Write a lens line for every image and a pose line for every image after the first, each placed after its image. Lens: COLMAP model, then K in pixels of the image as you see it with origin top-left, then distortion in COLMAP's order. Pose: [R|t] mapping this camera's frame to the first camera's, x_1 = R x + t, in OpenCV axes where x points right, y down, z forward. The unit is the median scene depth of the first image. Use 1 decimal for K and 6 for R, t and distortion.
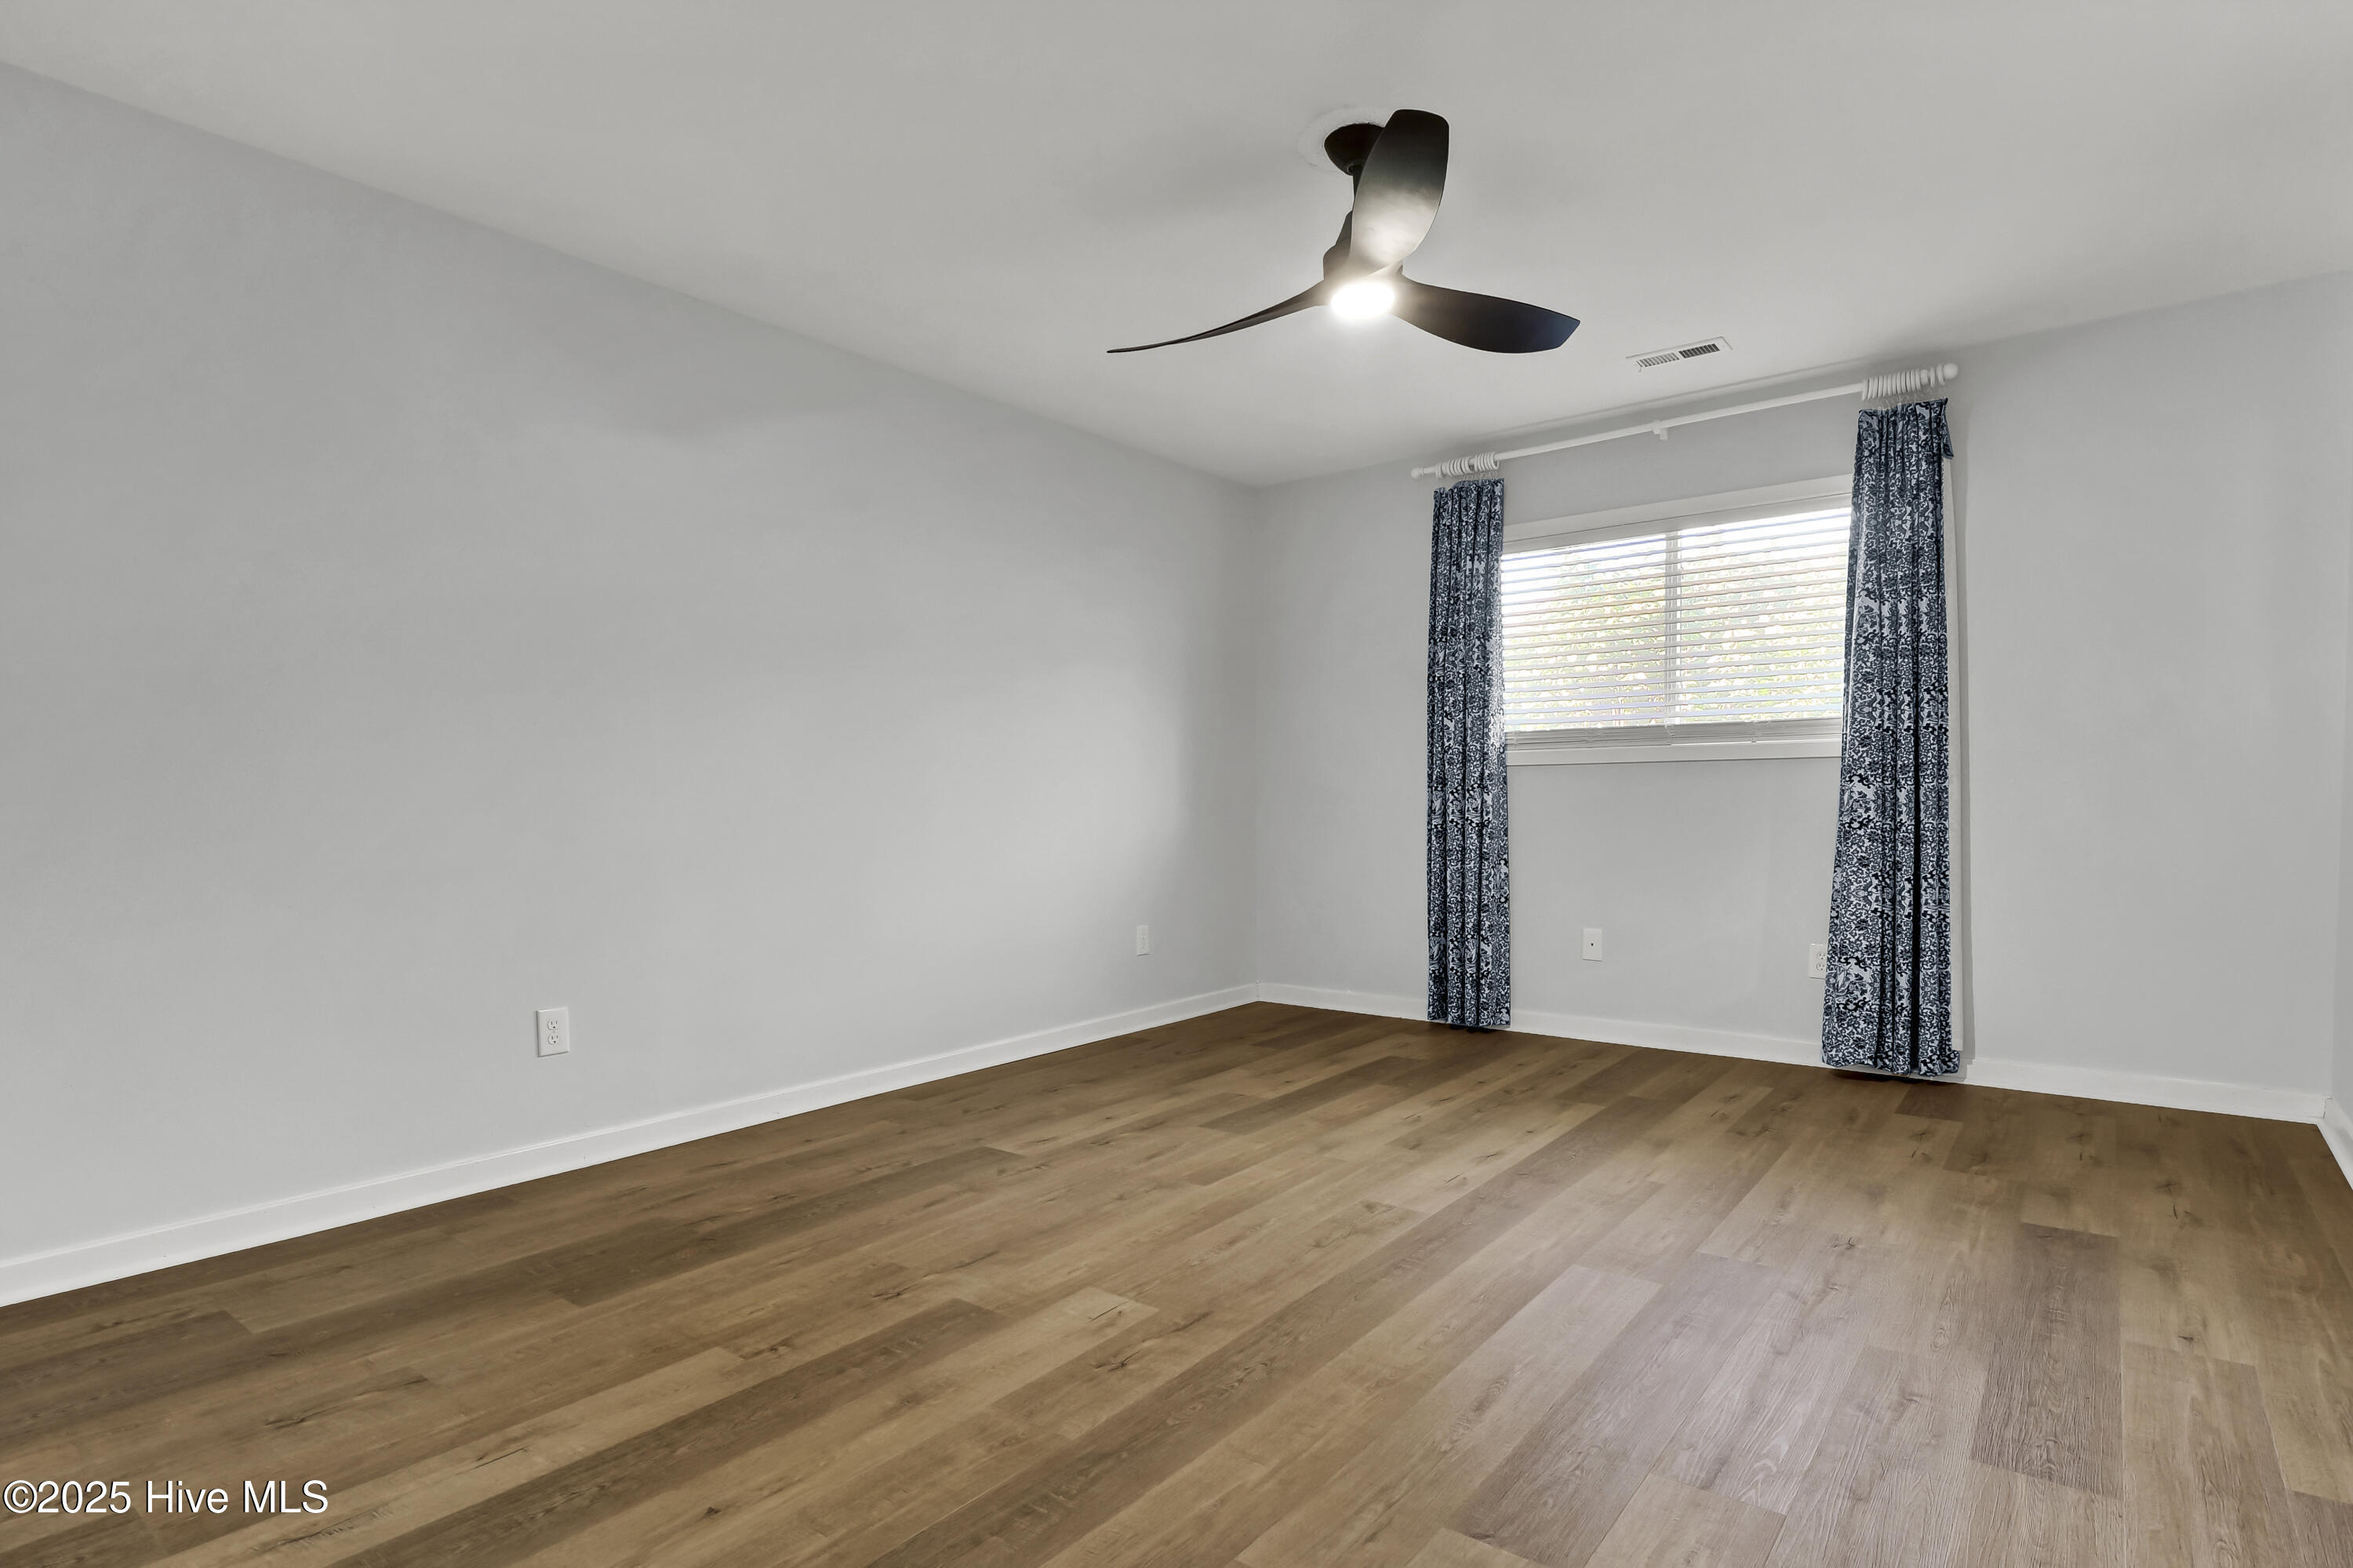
lens RADIAL K [[1184.8, 0, 1173.7], [0, 1184.8, 795.9], [0, 0, 1]] dist [-0.014117, -0.002403]
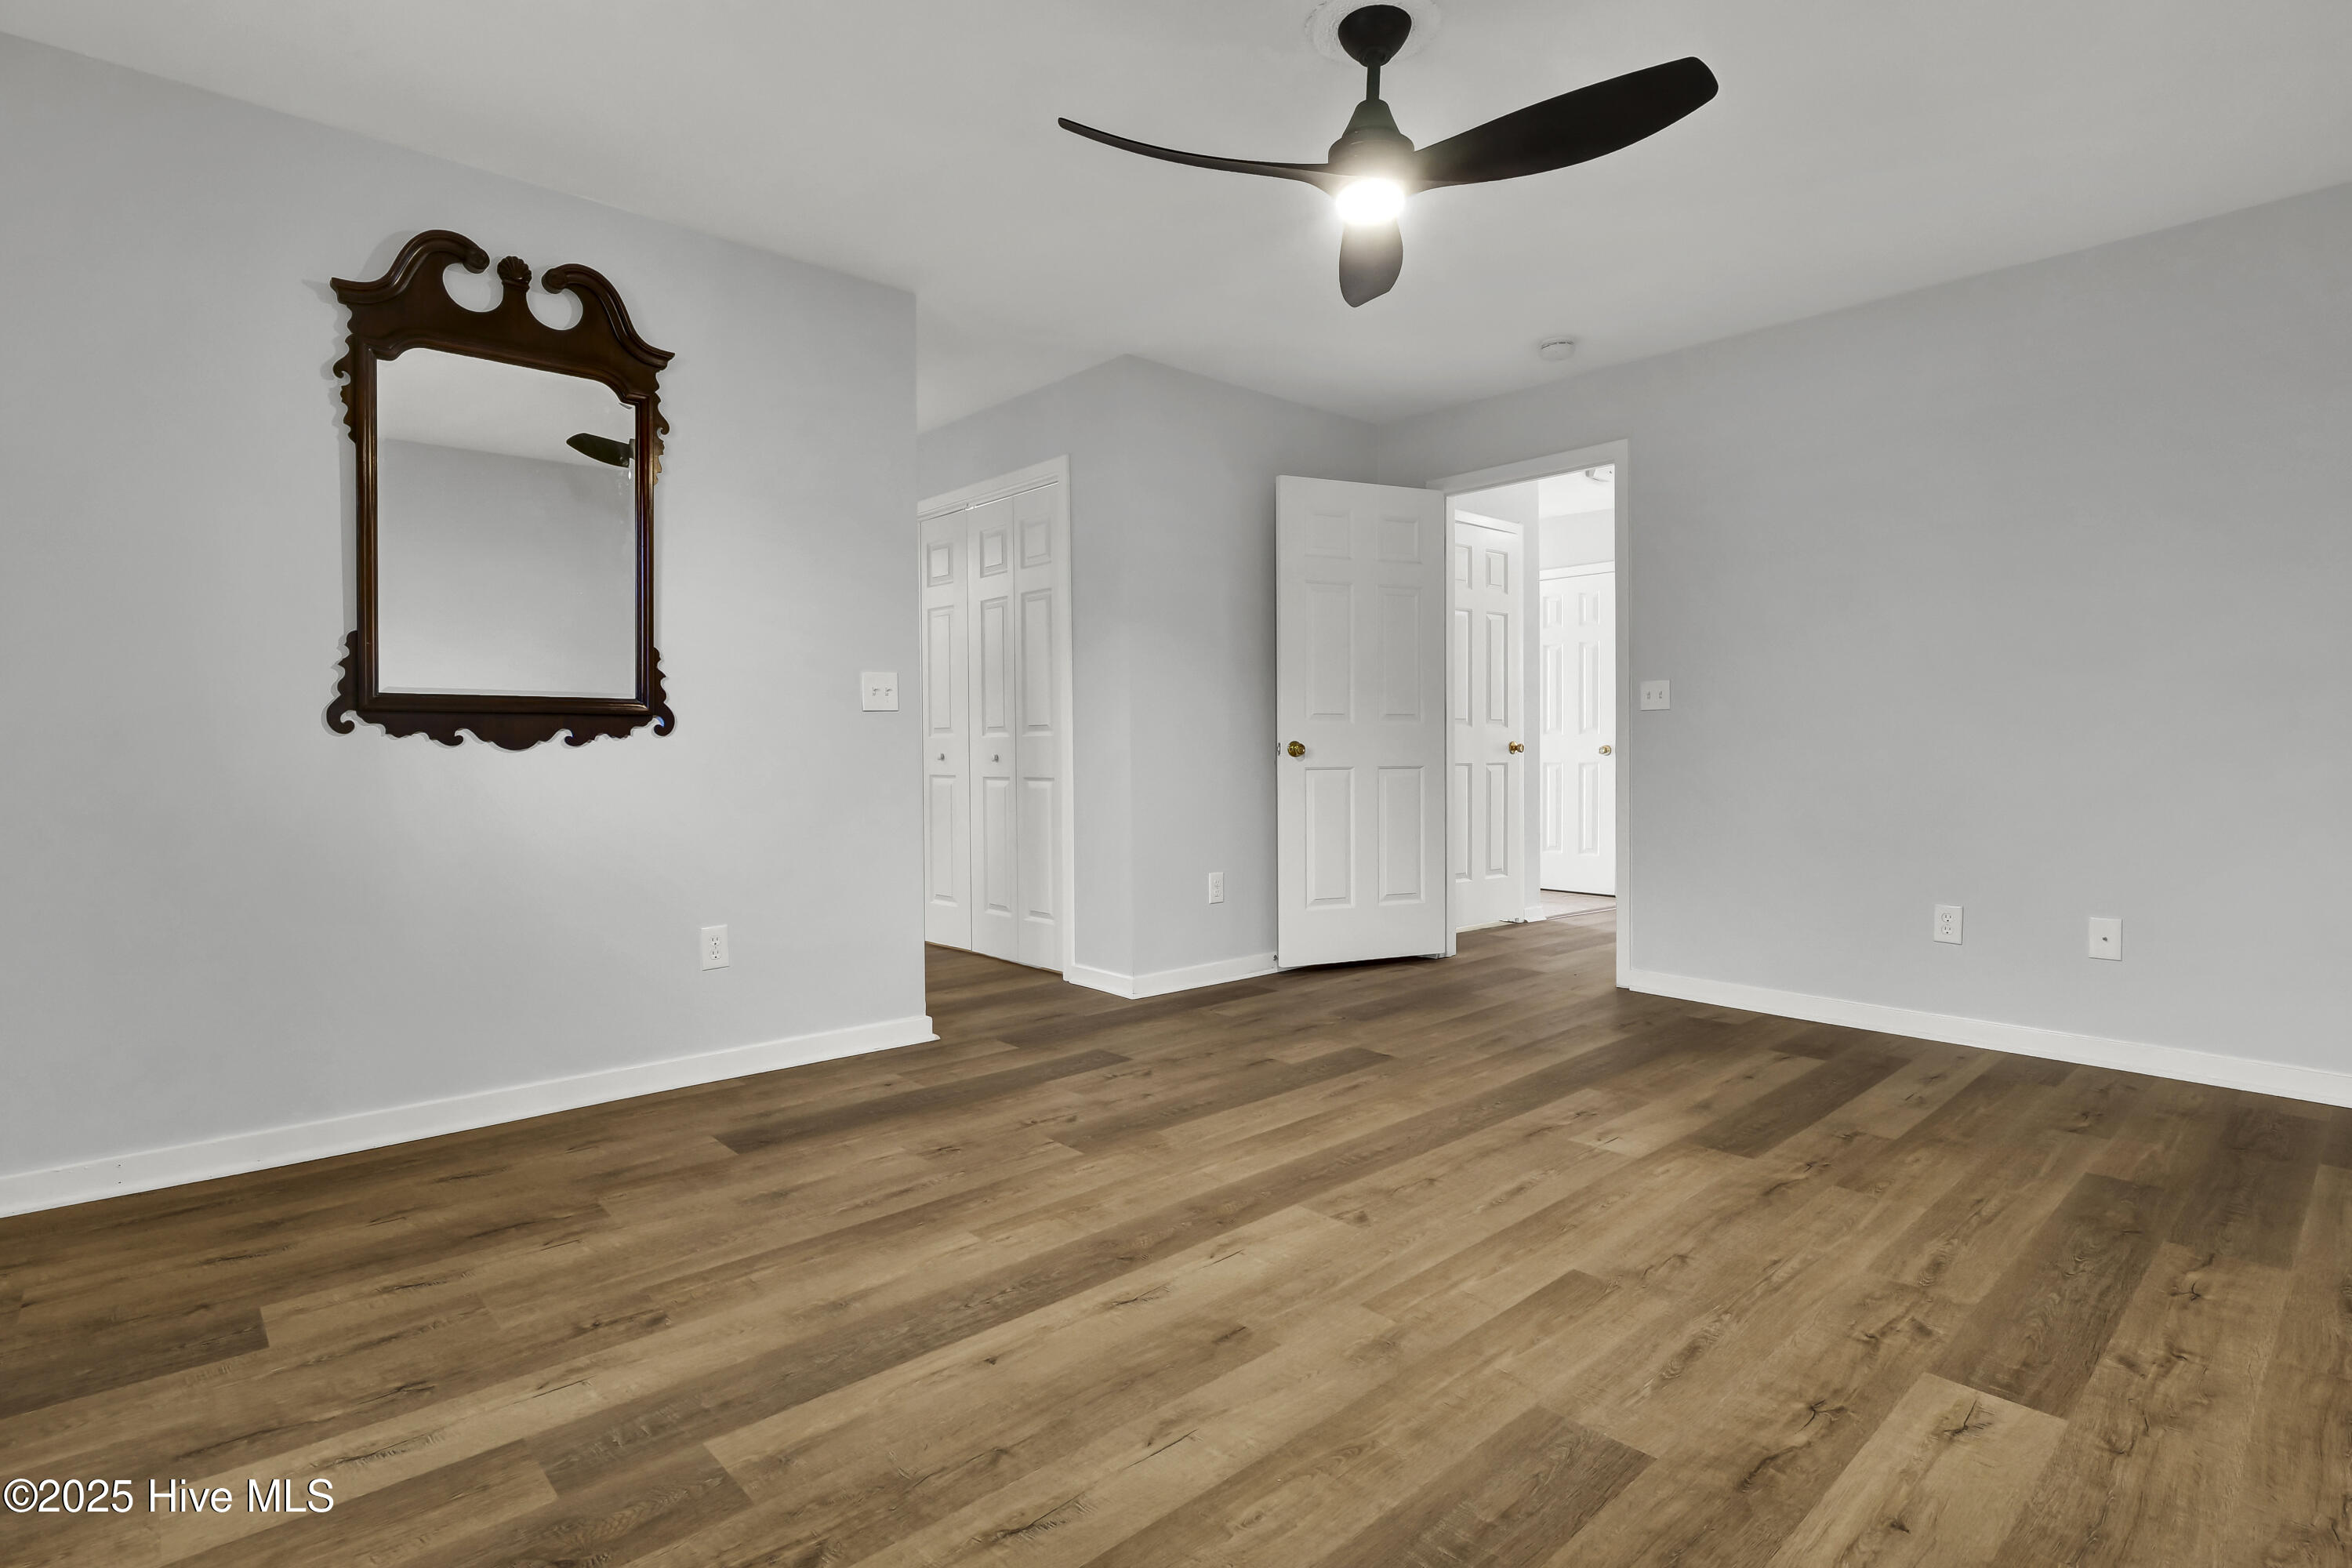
lens RADIAL K [[1184.3, 0, 1172.1], [0, 1184.3, 774.6], [0, 0, 1]] dist [-0.014117, -0.002403]
pose [[-0.986302, 0.007855, 0.164763, 0.161368], [0.011545, 0.999703, 0.021448, 0.007008], [-0.164546, 0.023056, -0.986100, 1.901784]]
